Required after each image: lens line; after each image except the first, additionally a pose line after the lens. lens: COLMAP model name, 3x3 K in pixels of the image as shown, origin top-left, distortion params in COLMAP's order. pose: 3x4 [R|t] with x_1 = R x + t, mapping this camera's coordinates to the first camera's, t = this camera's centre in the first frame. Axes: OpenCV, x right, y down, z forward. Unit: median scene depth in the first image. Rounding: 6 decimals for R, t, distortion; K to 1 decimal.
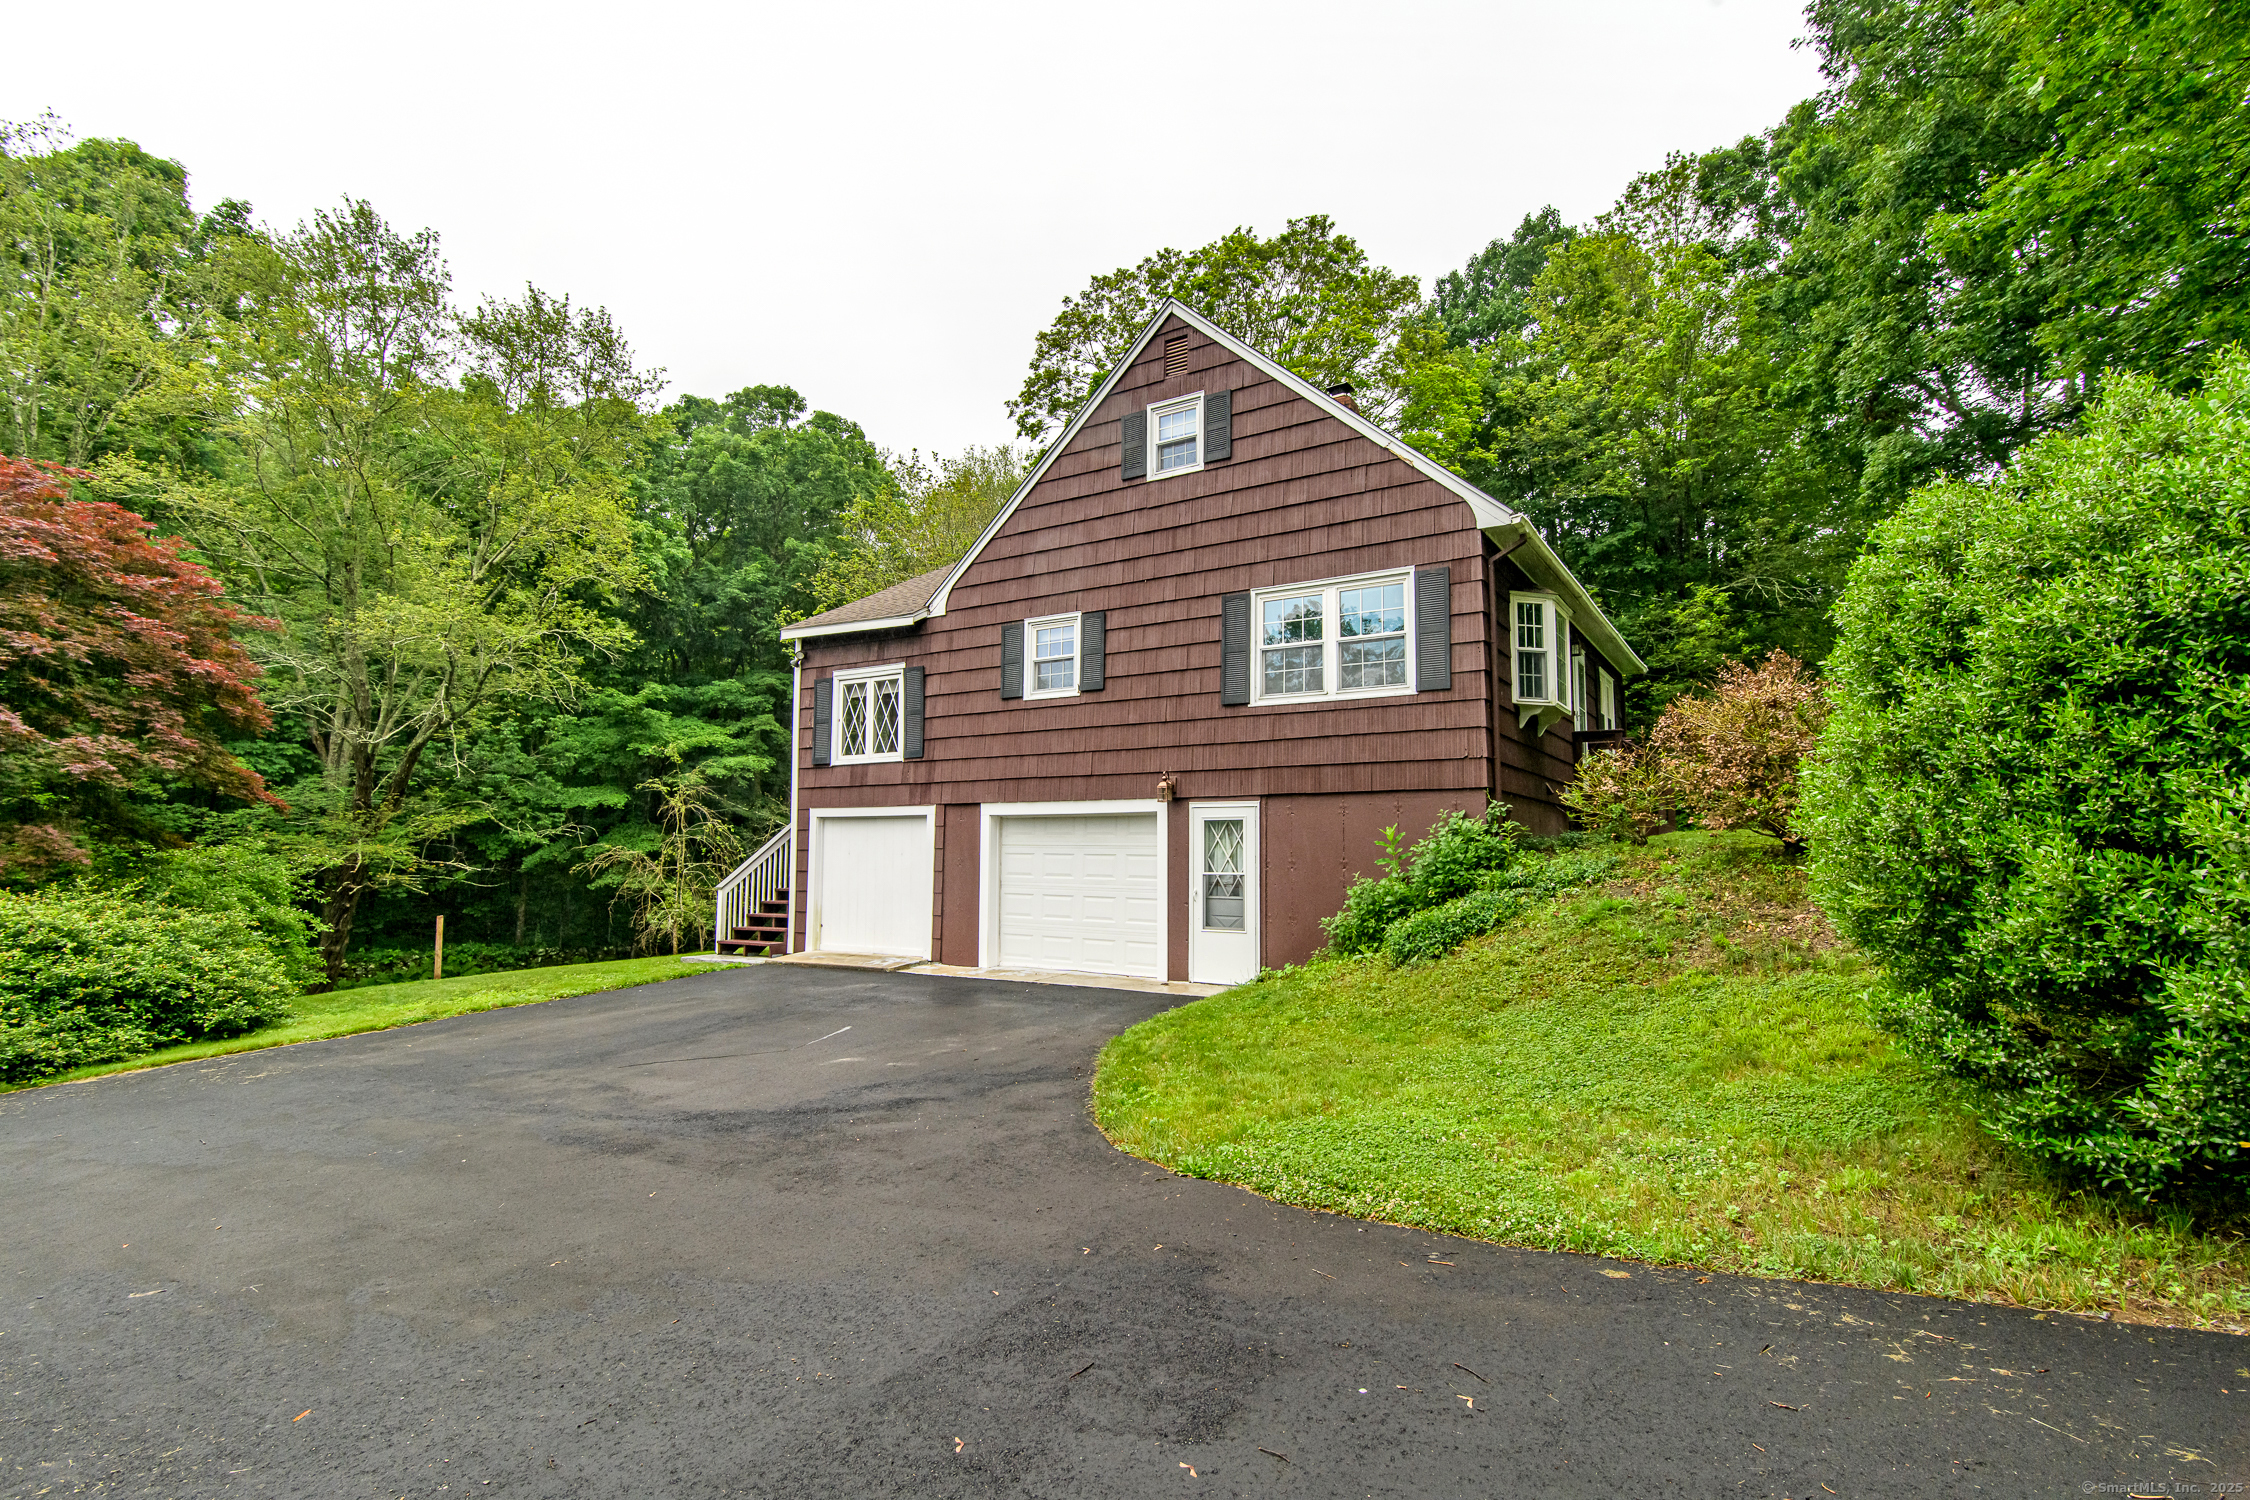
lens RADIAL K [[1092.2, 0, 1121.3], [0, 1092.2, 754.0], [0, 0, 1]] dist [0.016286, 0.000308]
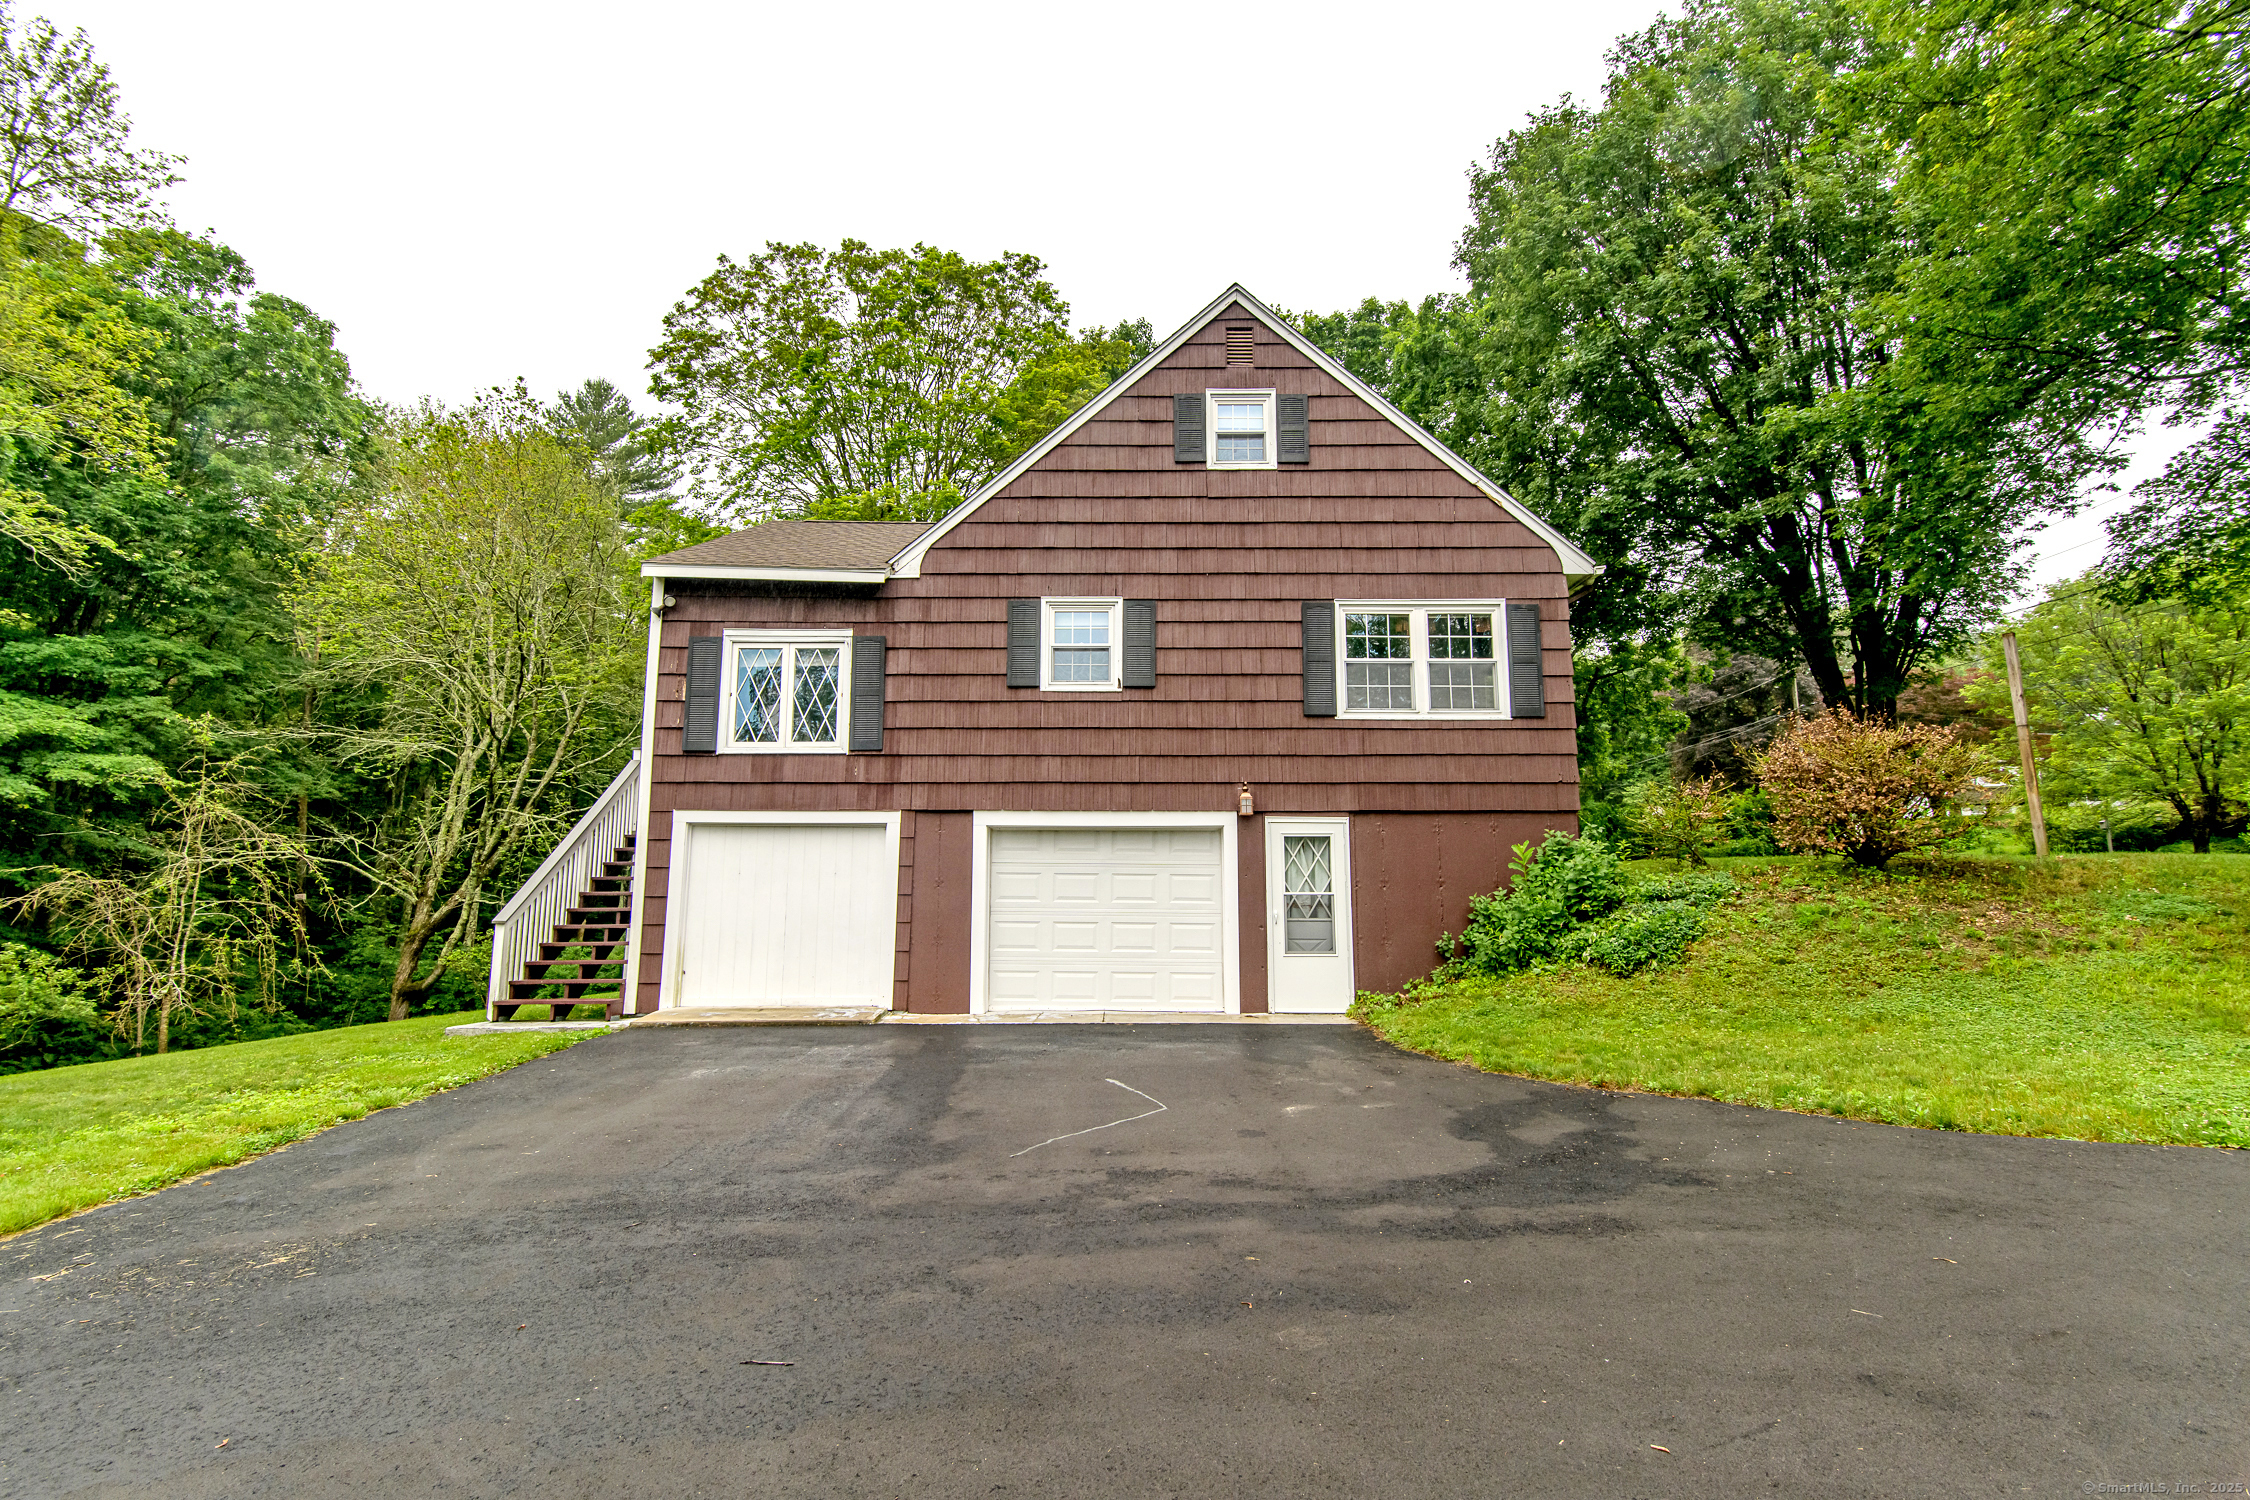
lens RADIAL K [[1092.2, 0, 1127.4], [0, 1092.2, 748.5], [0, 0, 1]] dist [0.016286, 0.000308]
pose [[0.843820, 0.082290, 0.530279, -0.491159], [-0.047860, 0.995775, -0.078370, 0.059962], [-0.534488, 0.040751, 0.844193, 0.258938]]
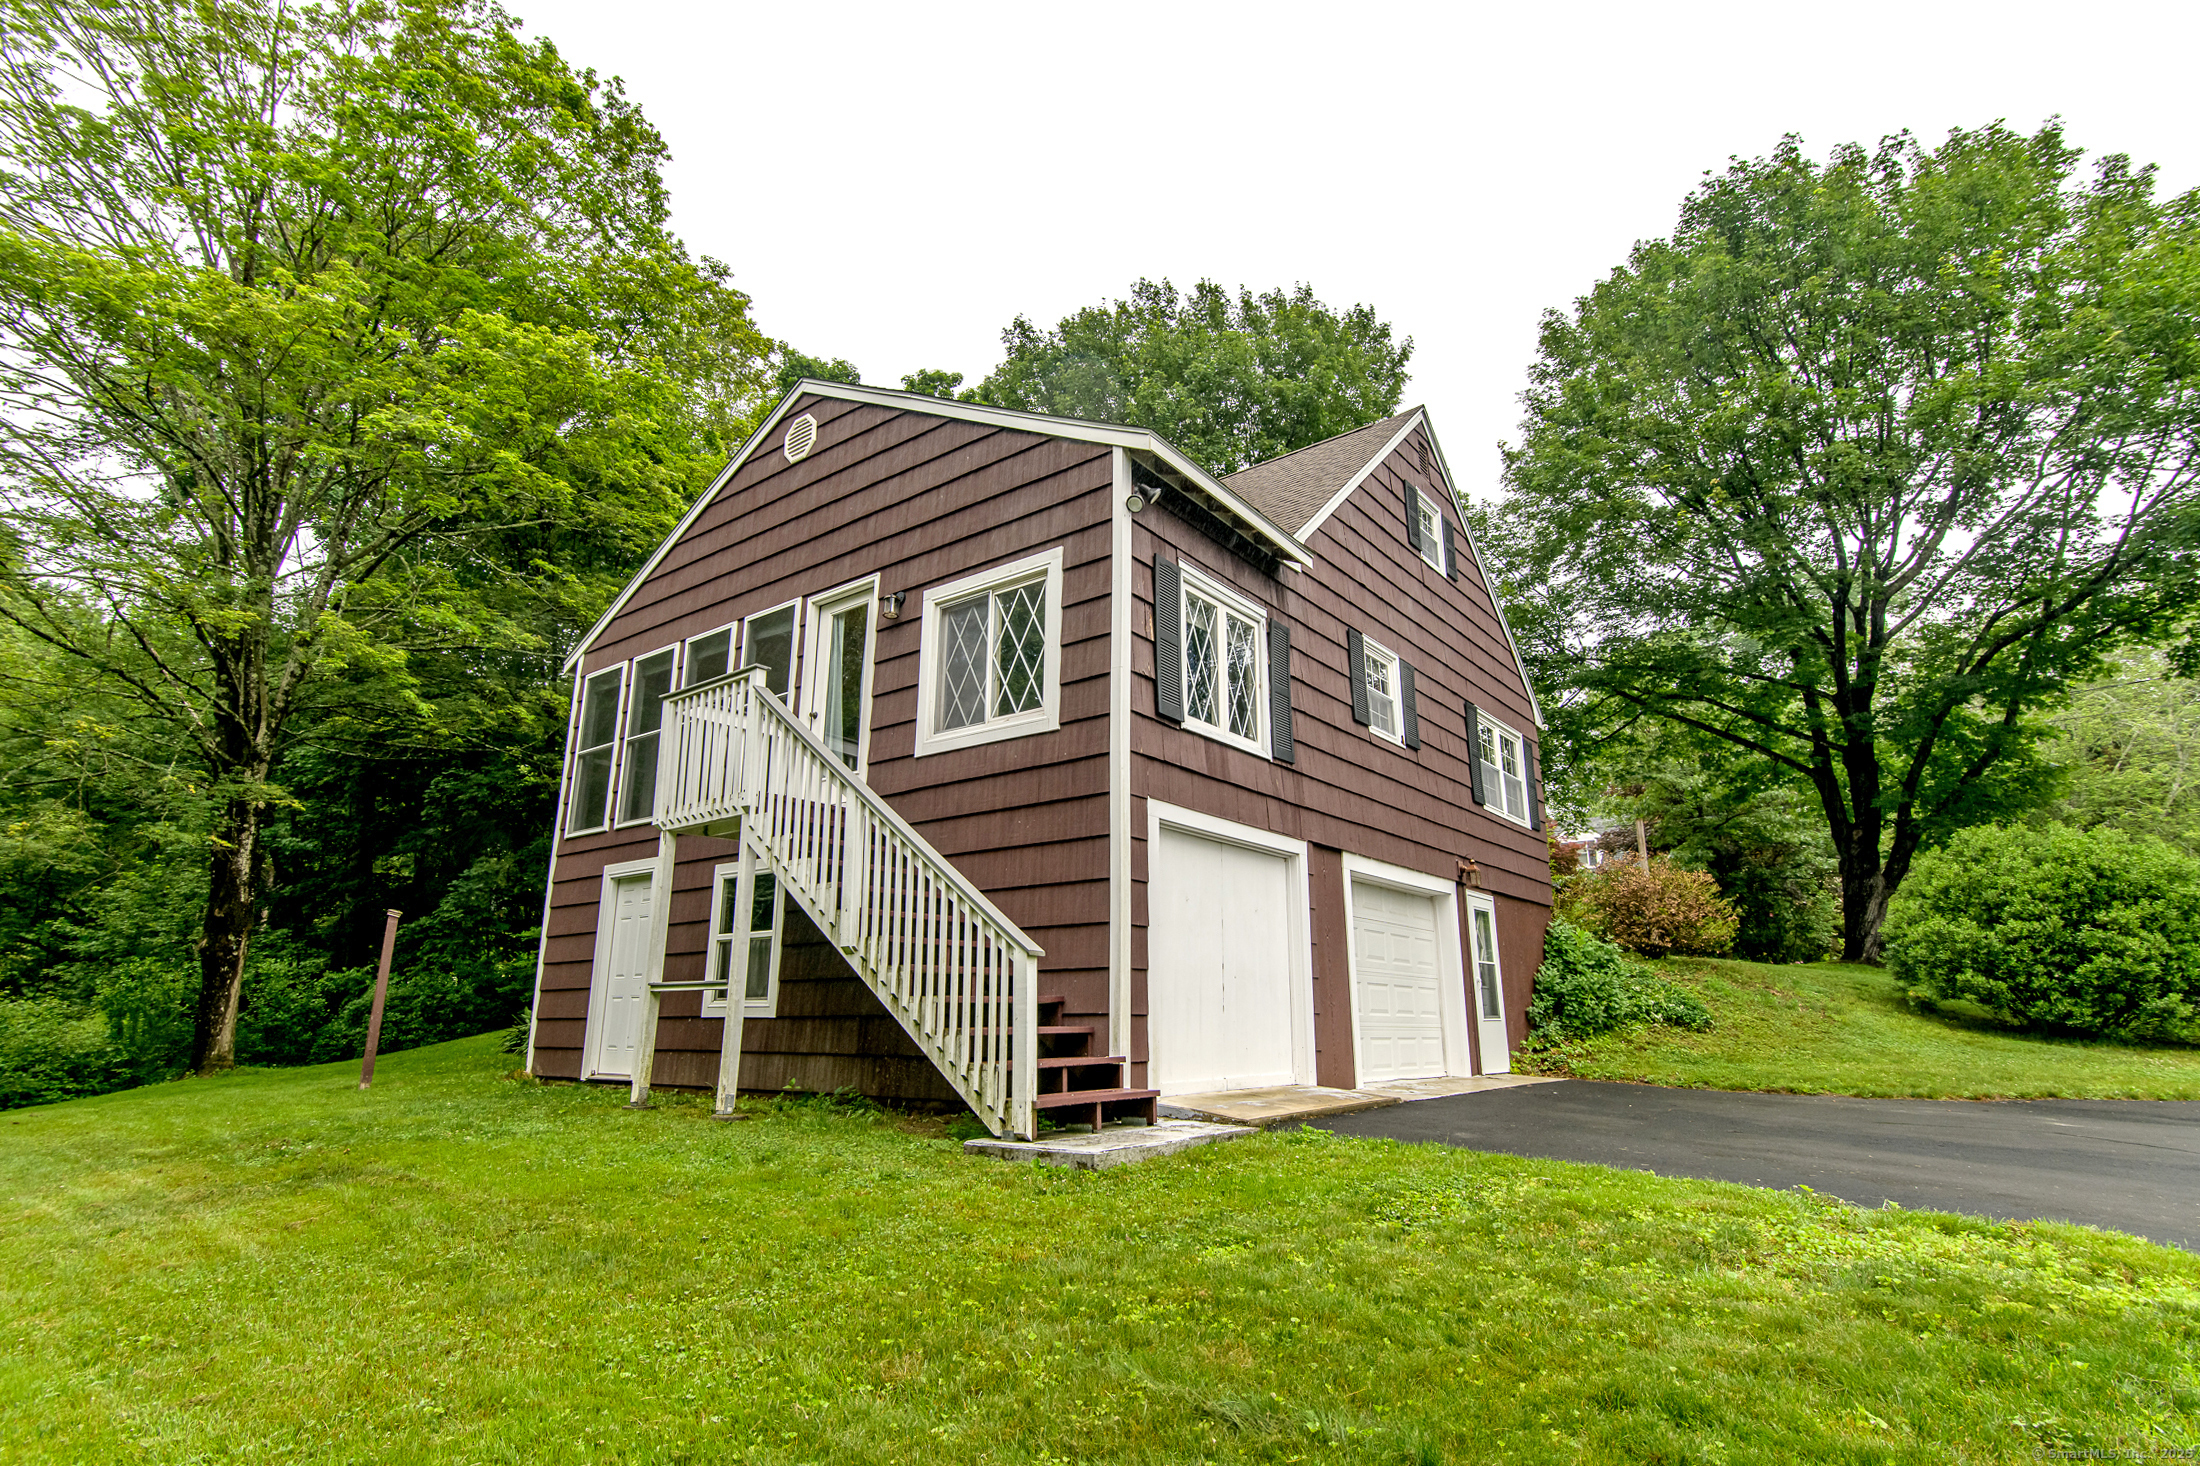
lens RADIAL K [[1068.0, 0, 1081.8], [0, 1068.0, 733.5], [0, 0, 1]] dist [0.016286, 0.000308]
pose [[0.128893, 0.262618, 0.956252, -0.875915], [-0.082122, 0.963810, -0.253625, 0.169354], [-0.988252, -0.045838, 0.145795, 1.124625]]
